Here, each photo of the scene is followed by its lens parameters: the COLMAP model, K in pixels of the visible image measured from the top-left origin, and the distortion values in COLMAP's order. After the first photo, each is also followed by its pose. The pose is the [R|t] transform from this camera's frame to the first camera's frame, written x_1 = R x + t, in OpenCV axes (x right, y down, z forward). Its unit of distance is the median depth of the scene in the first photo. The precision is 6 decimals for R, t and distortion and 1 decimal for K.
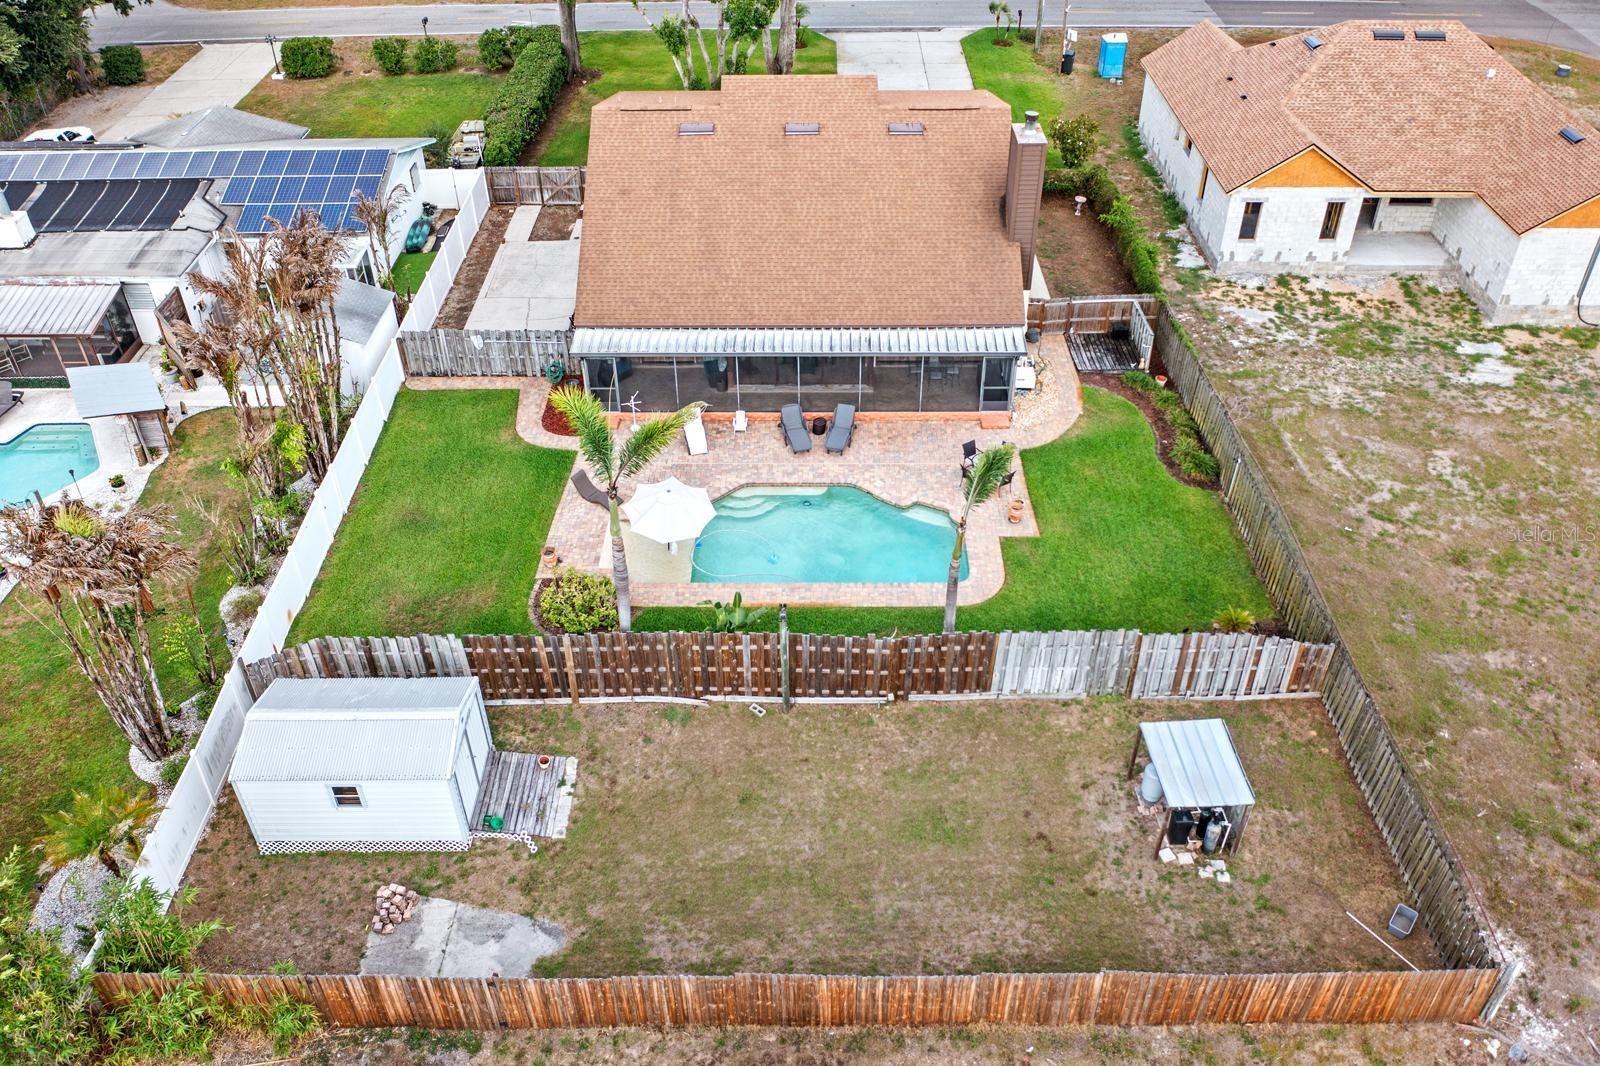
lens RADIAL K [[1260.1, 0, 808.0], [0, 1260.1, 538.2], [0, 0, 1]] dist [-0.008771, -0.010214]
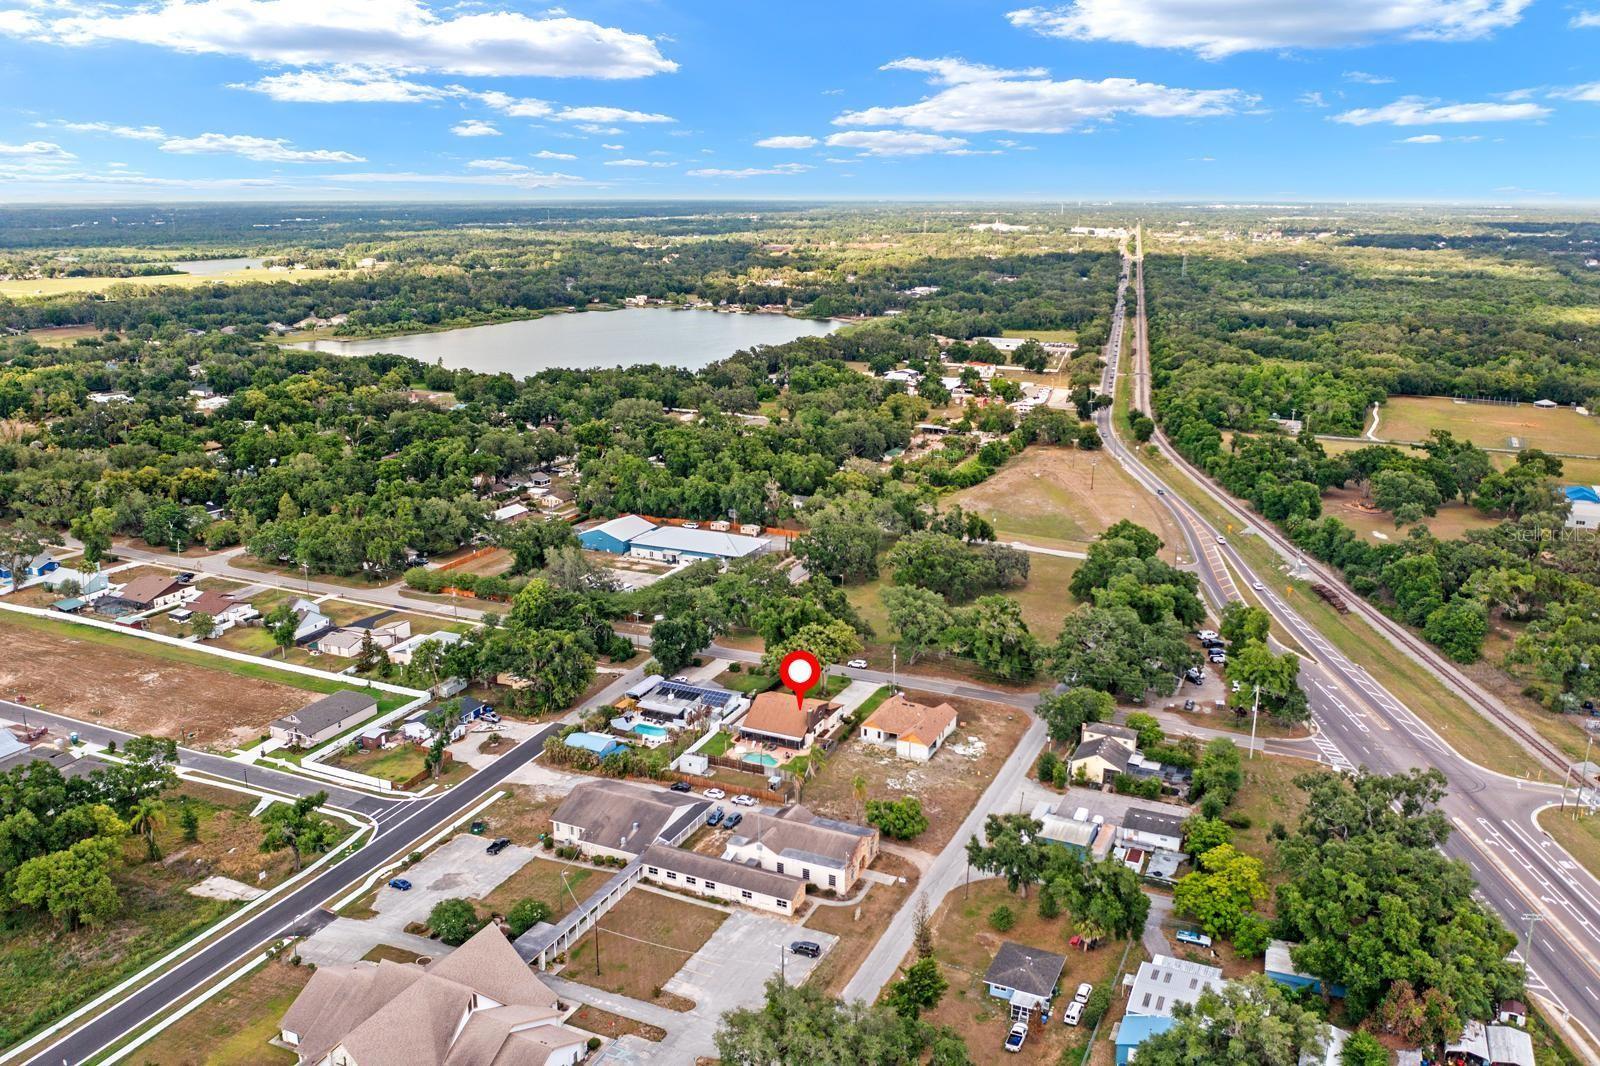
lens RADIAL K [[1260.1, 0, 808.0], [0, 1260.1, 538.2], [0, 0, 1]] dist [-0.008771, -0.010214]
pose [[0.910479, 0.117510, -0.396510, 2.466988], [-0.262026, 0.905693, -0.333261, 0.984648], [0.319955, 0.407323, 0.855404, -4.634959]]
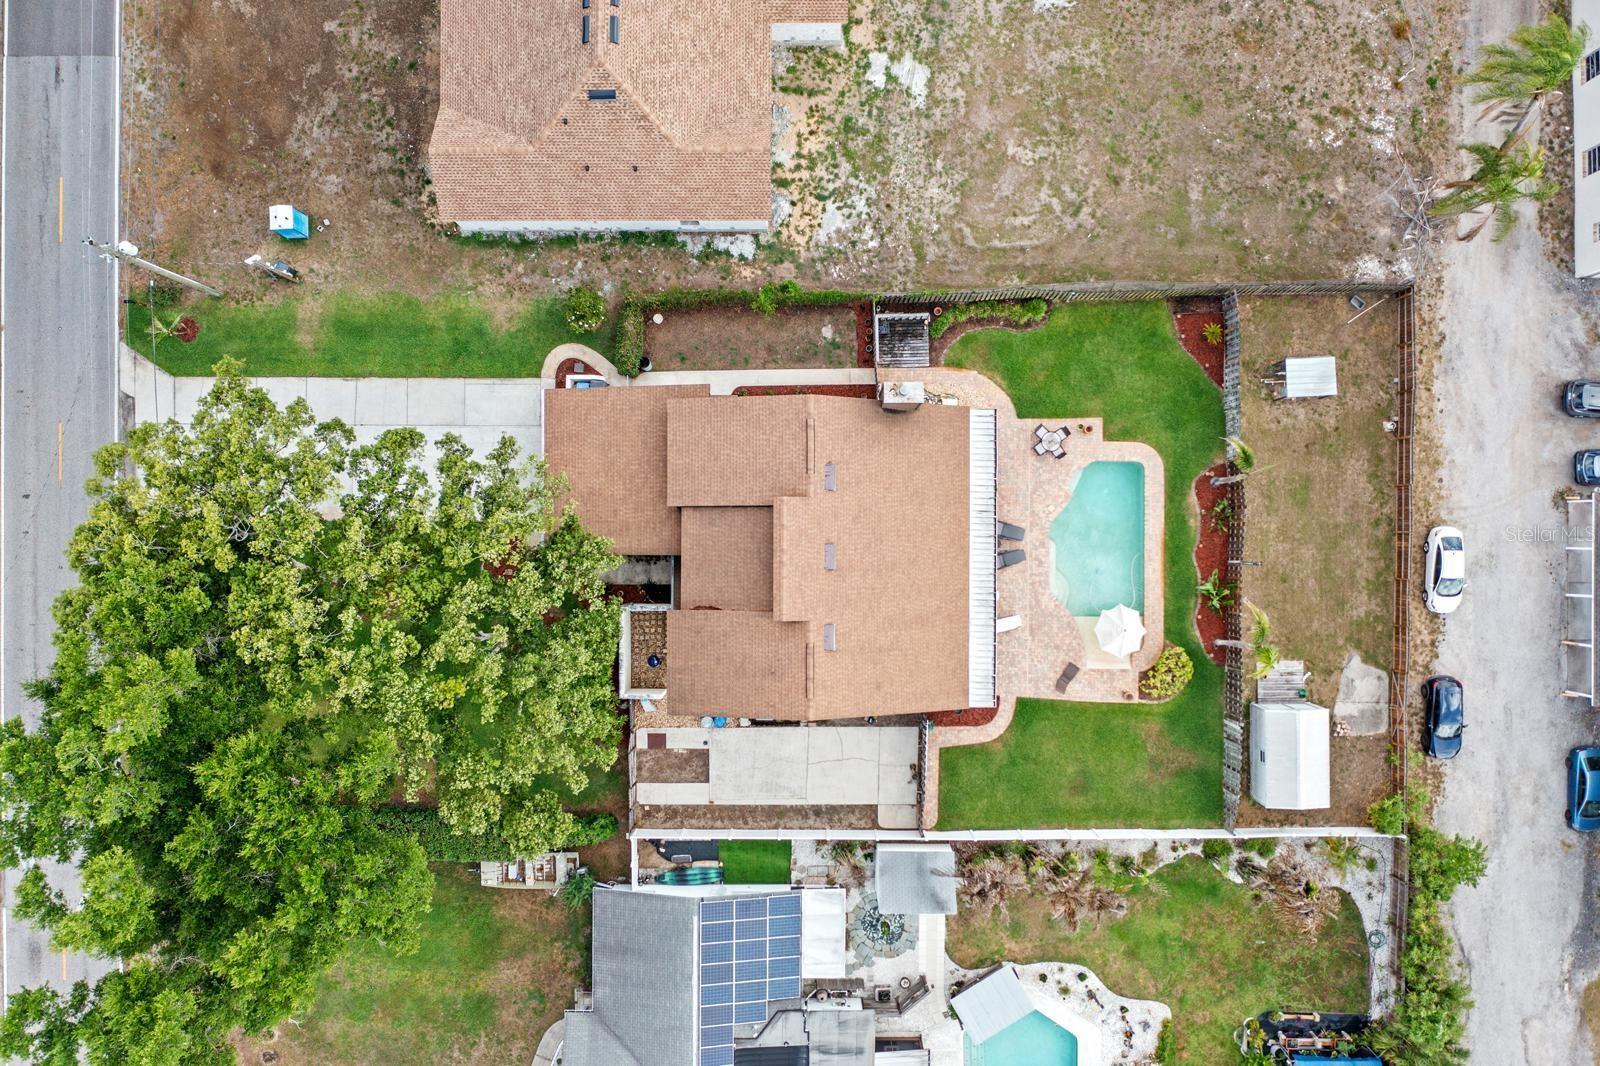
lens RADIAL K [[1260.1, 0, 808.0], [0, 1260.1, 538.2], [0, 0, 1]] dist [-0.008771, -0.010214]
pose [[-0.001281, -0.999970, 0.007635, 0.004231], [0.622332, 0.005179, 0.782736, -1.308264], [-0.782752, 0.005754, 0.622307, 0.195457]]
